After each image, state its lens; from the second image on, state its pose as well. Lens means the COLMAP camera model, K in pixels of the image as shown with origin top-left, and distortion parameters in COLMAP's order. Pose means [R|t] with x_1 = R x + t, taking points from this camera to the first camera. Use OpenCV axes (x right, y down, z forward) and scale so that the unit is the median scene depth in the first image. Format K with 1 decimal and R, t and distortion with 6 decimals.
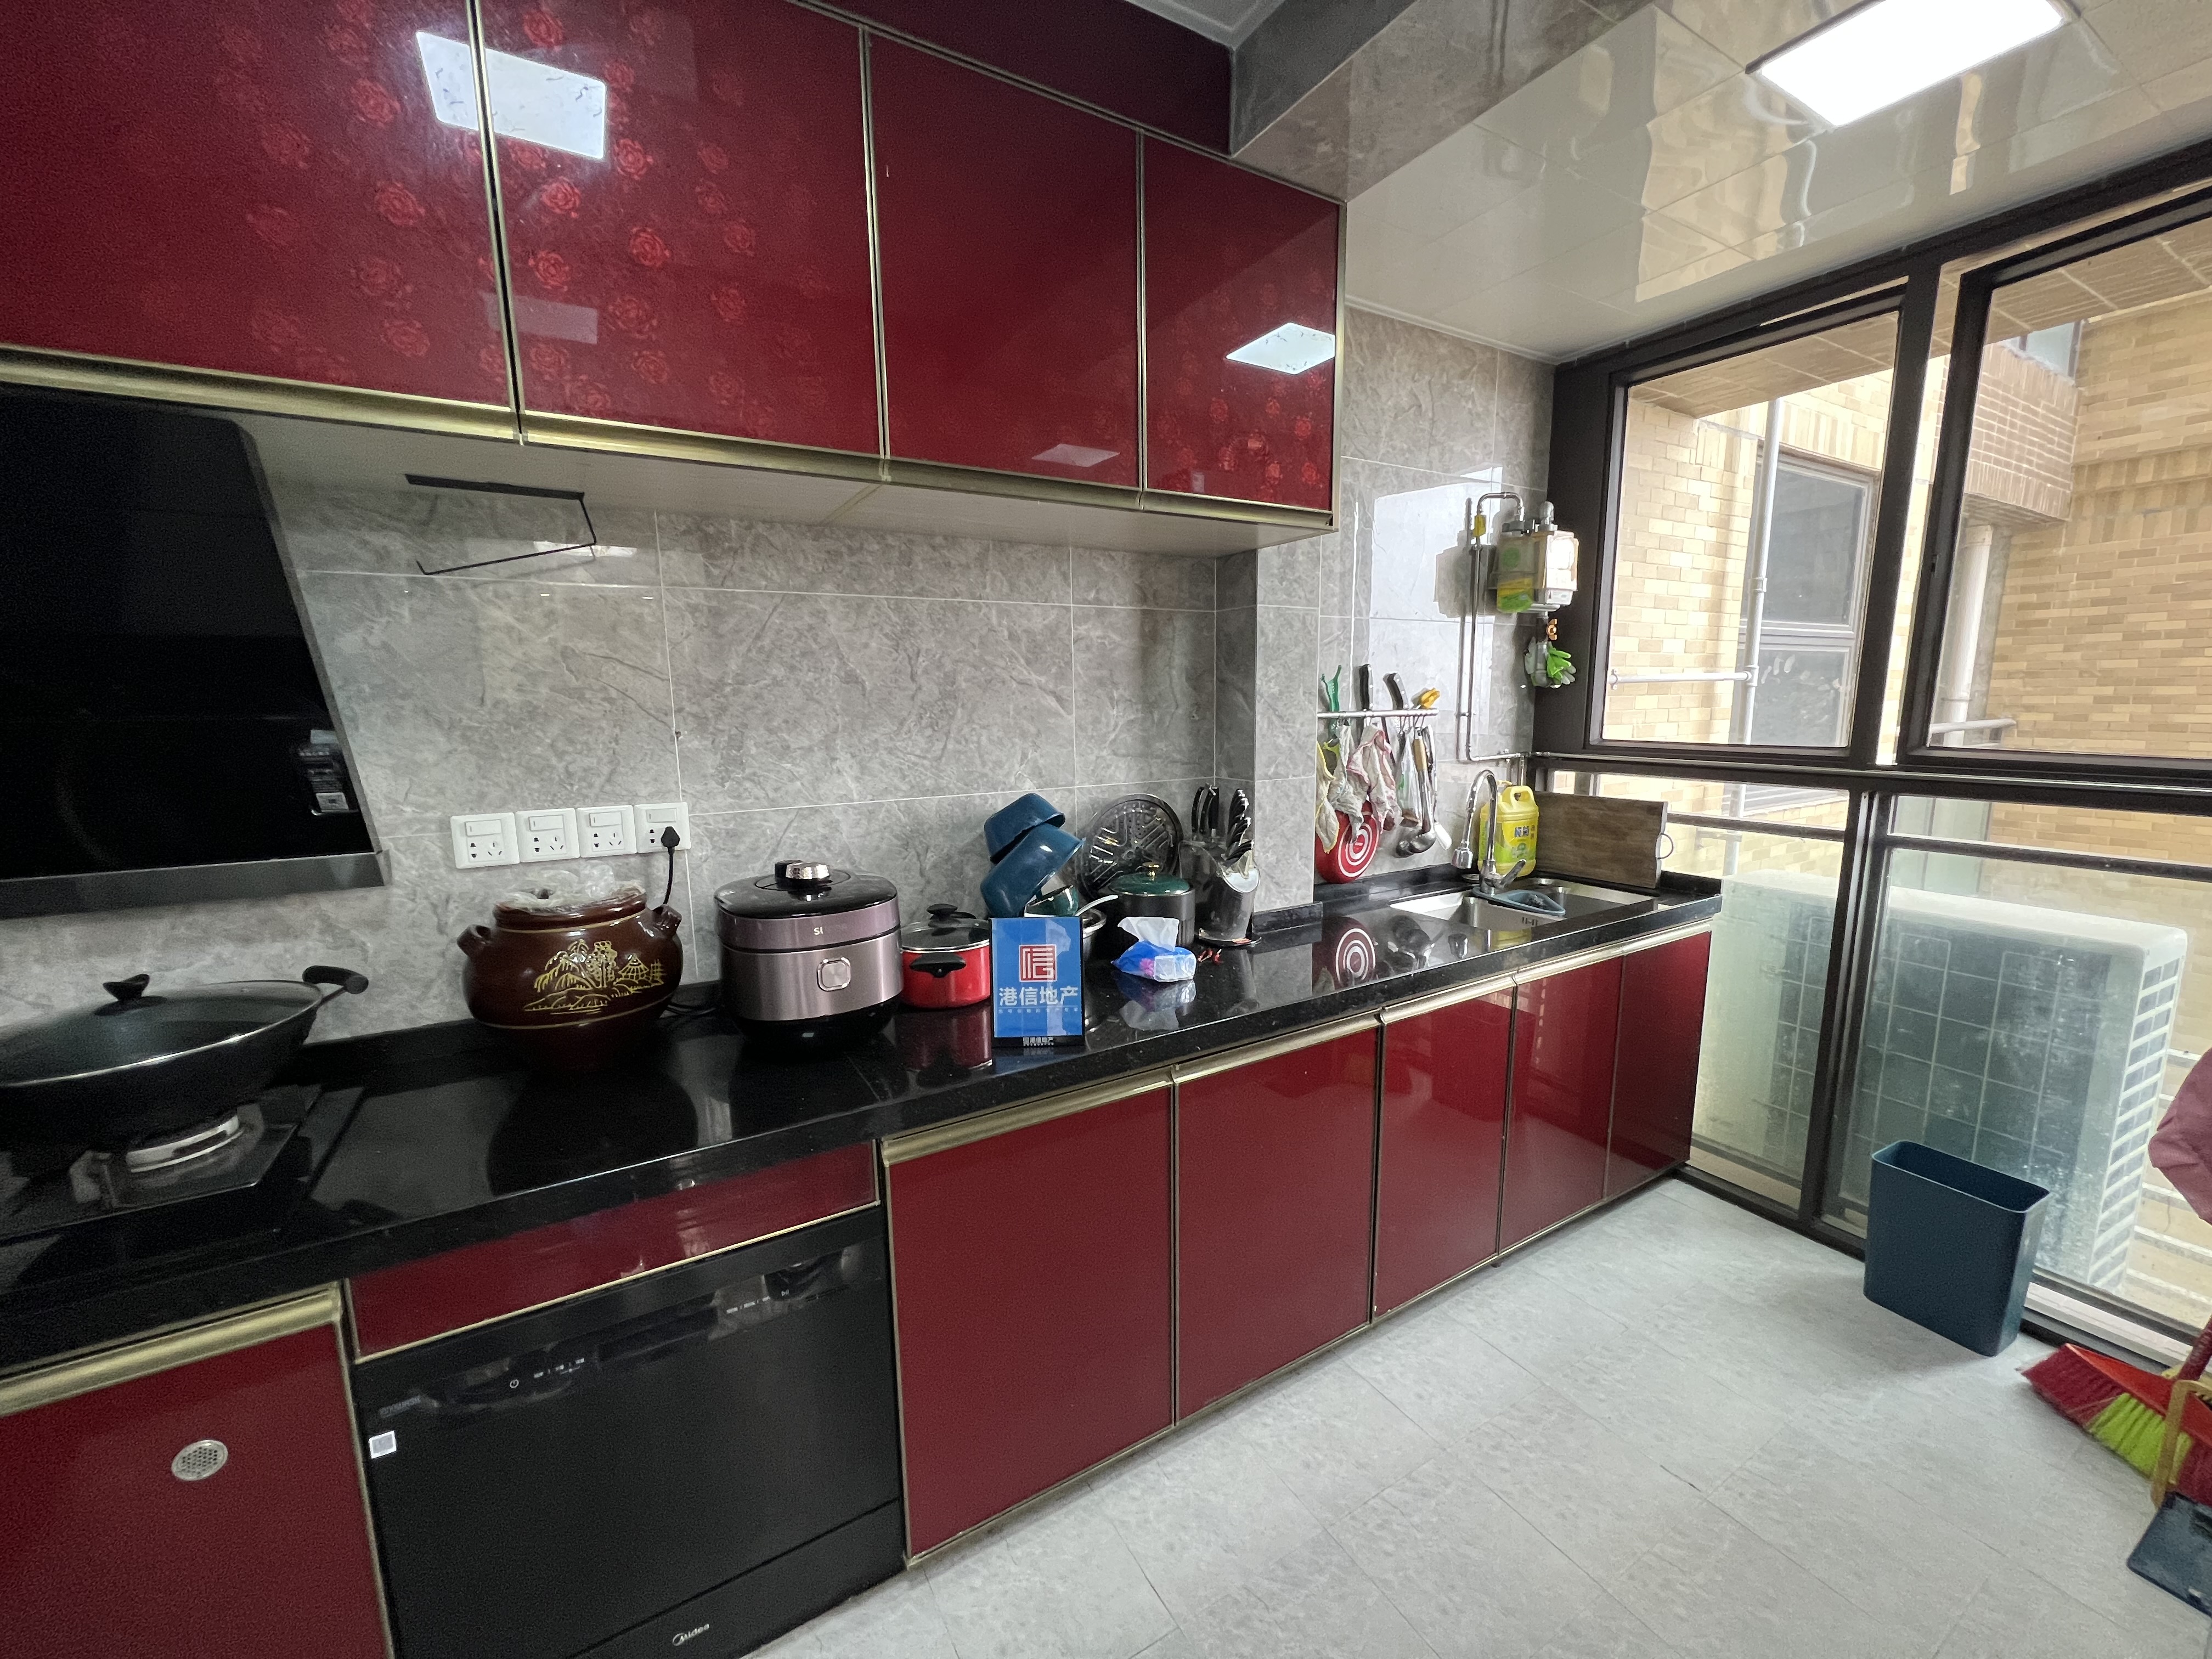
lens RADIAL K [[871.8, 0, 1110.8], [0, 871.8, 833.3], [0, 0, 1]] dist [-0.001256, -0.000039]
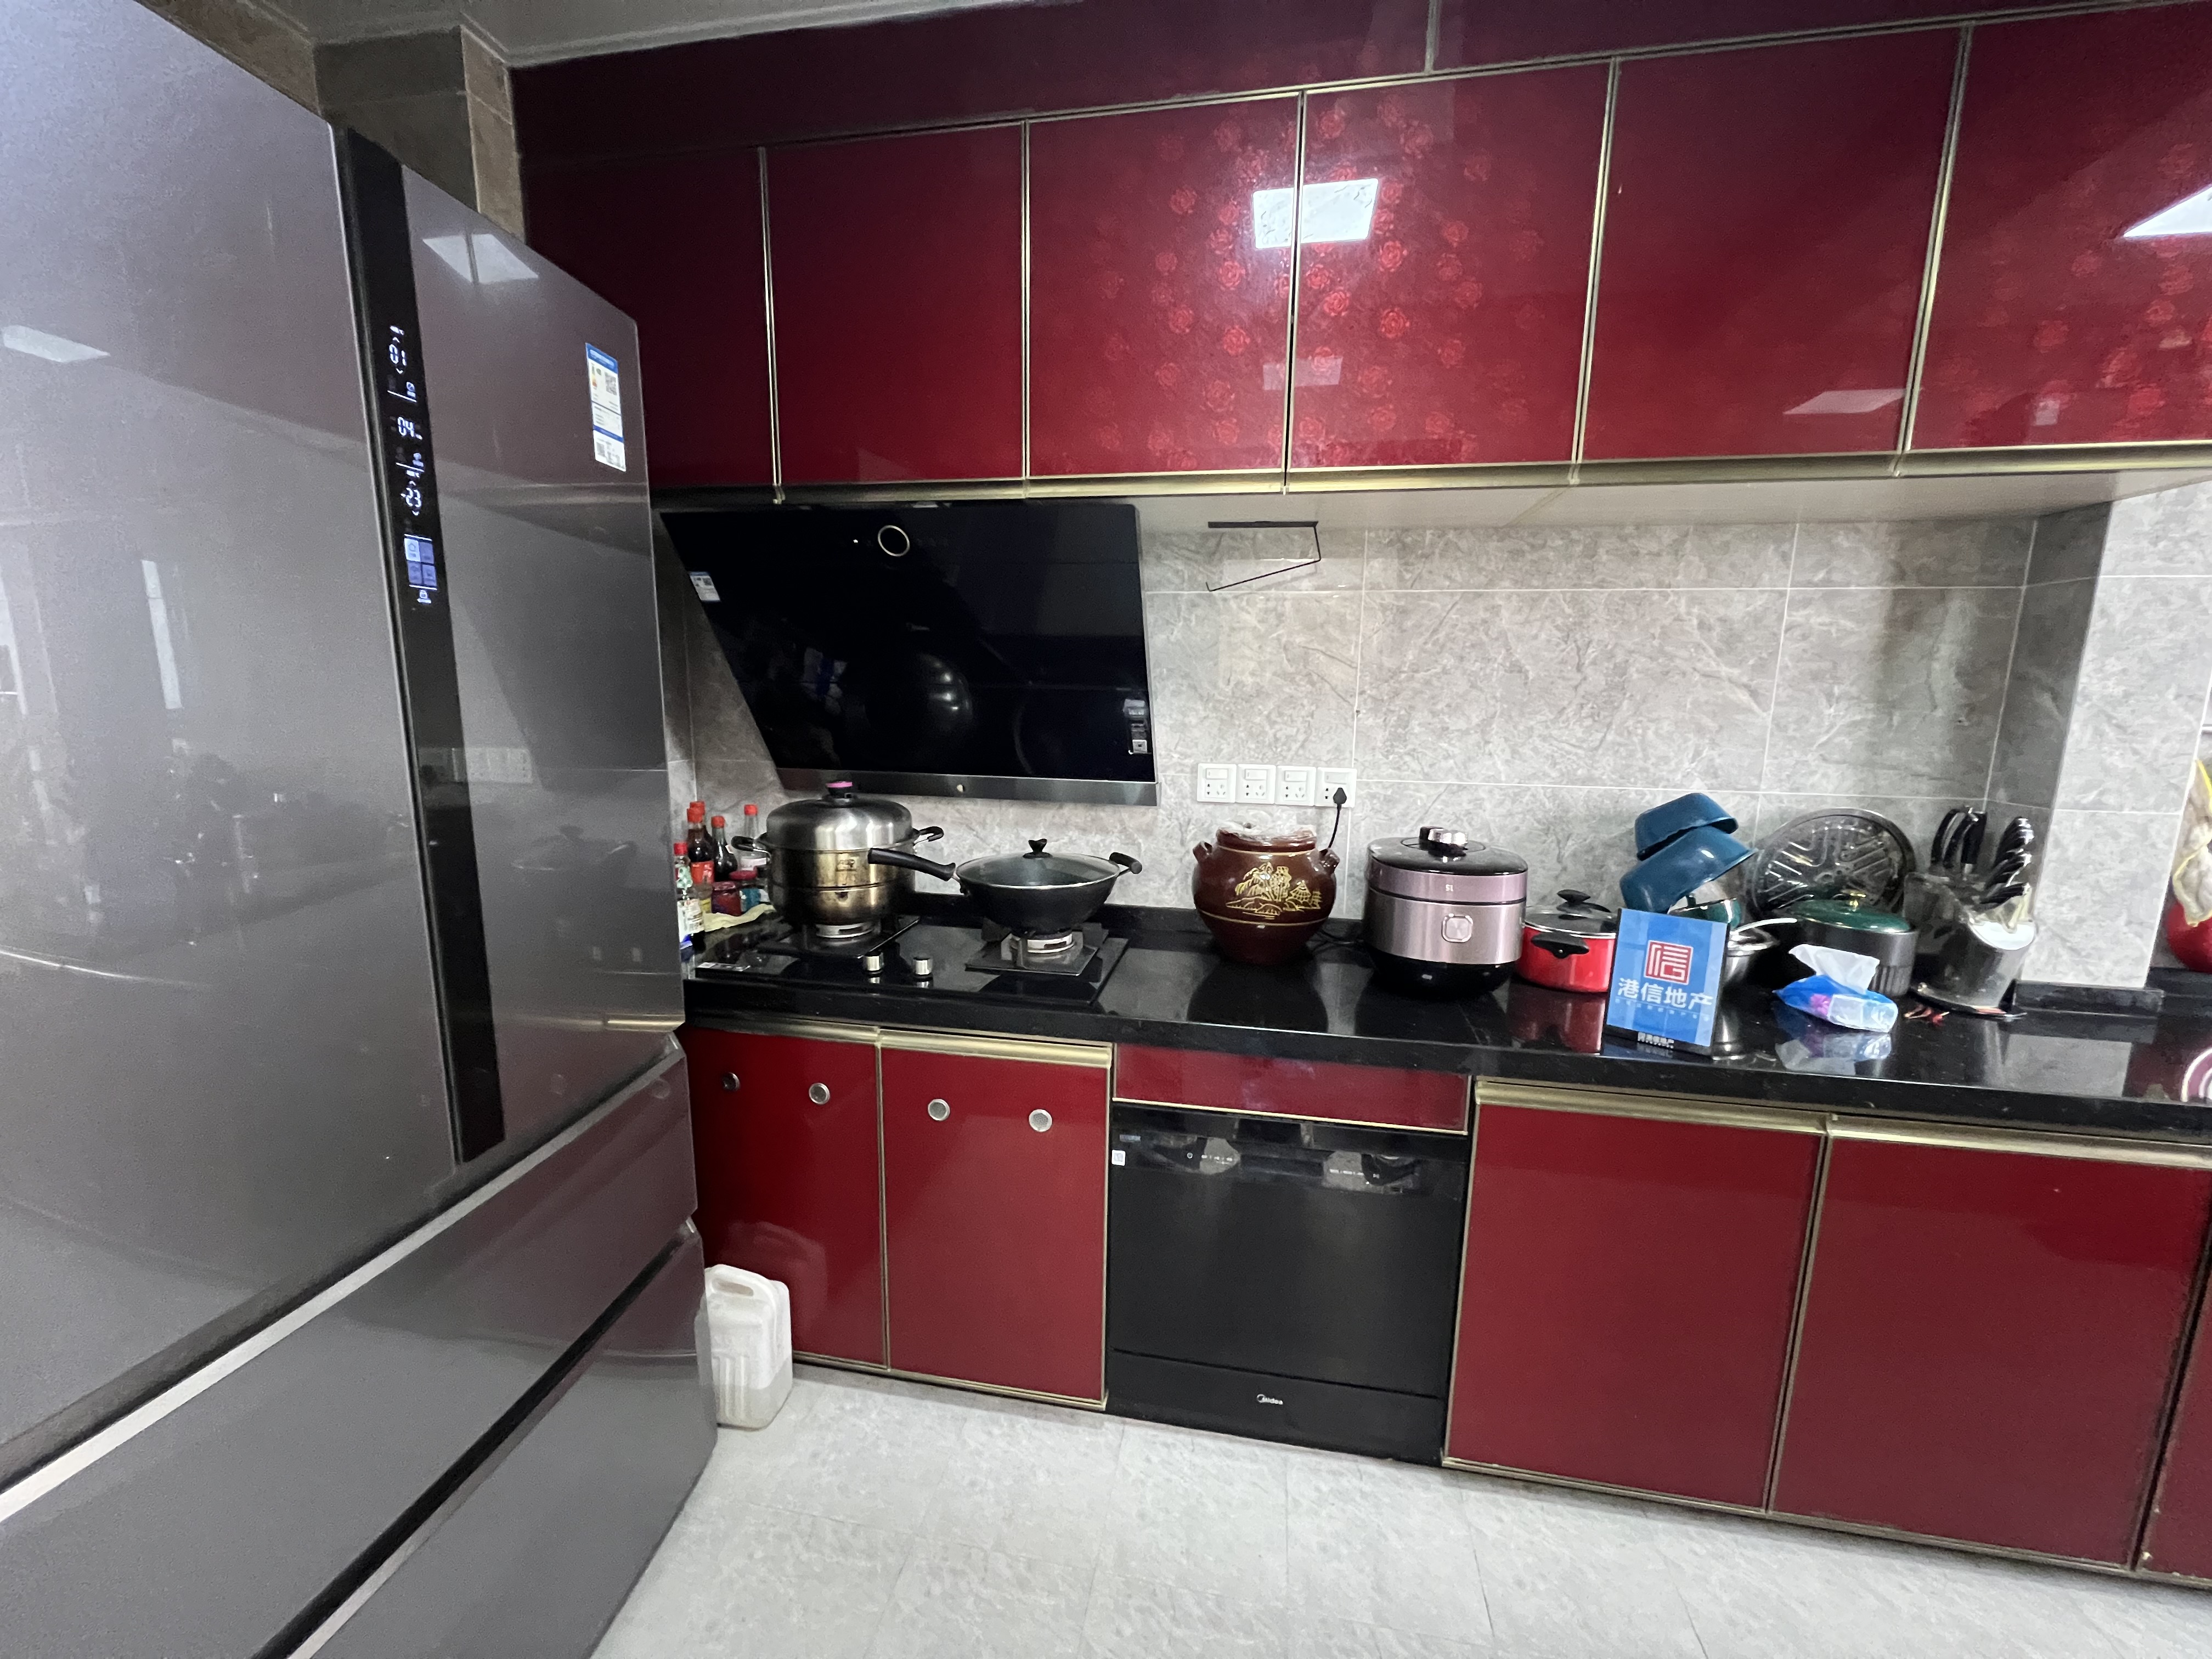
lens RADIAL K [[871.8, 0, 1112.5], [0, 871.8, 833.6], [0, 0, 1]] dist [-0.001256, -0.000039]
pose [[0.748663, 0.134694, -0.649123, 0.061705], [-0.126089, 0.990200, 0.060043, 0.025072], [0.650849, 0.036895, 0.758310, -0.145184]]
